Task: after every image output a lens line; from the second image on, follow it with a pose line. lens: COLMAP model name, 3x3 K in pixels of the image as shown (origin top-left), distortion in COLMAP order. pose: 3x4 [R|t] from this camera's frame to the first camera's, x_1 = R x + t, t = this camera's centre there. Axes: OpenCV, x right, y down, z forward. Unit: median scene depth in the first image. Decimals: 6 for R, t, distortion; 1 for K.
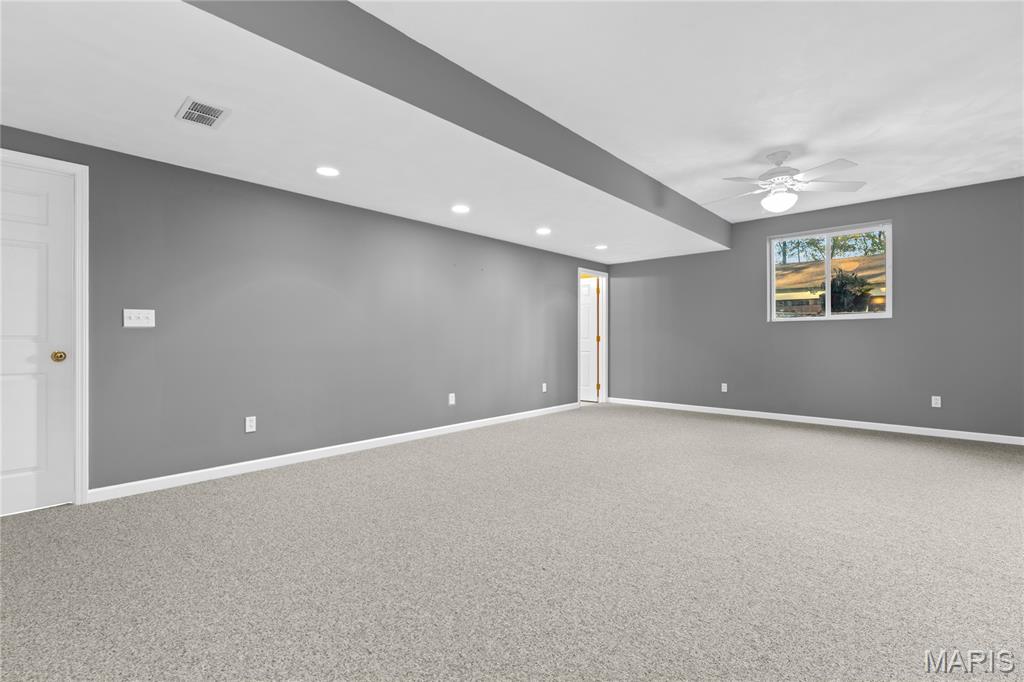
lens RADIAL K [[450.4, 0, 512.0], [0, 450.4, 341.0], [0, 0, 1]] dist [0.000002, -0.000109]
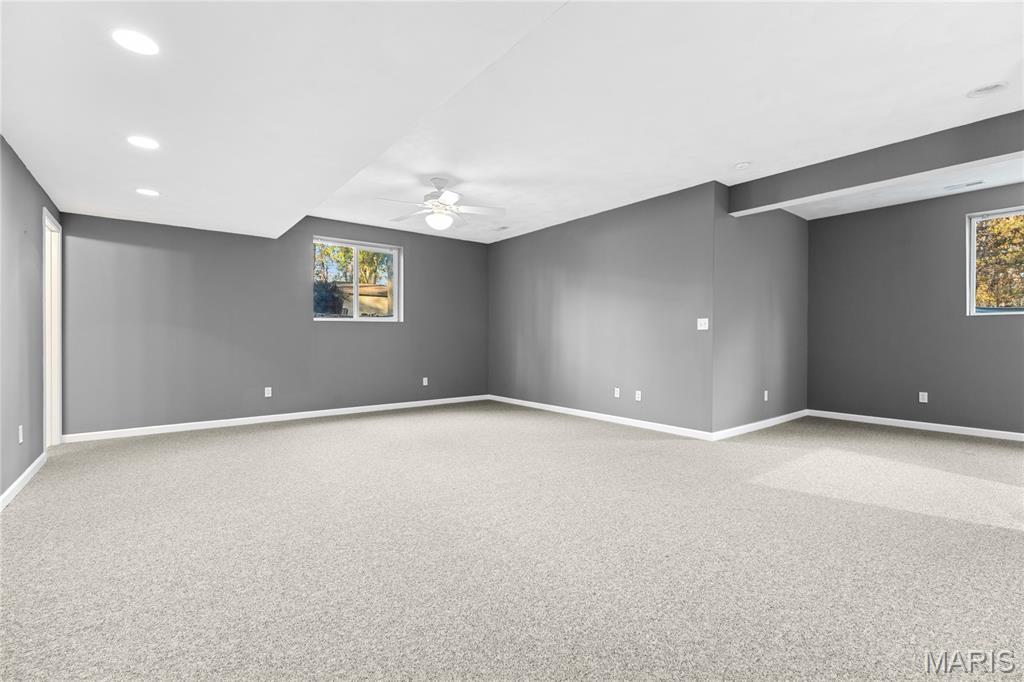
lens RADIAL K [[450.4, 0, 512.0], [0, 450.4, 341.0], [0, 0, 1]] dist [0.000002, -0.000109]
pose [[0.166403, -0.004400, 0.986048, -0.543078], [0.001992, 0.999990, 0.004126, -0.000594], [-0.986056, 0.001277, 0.166410, 0.627296]]
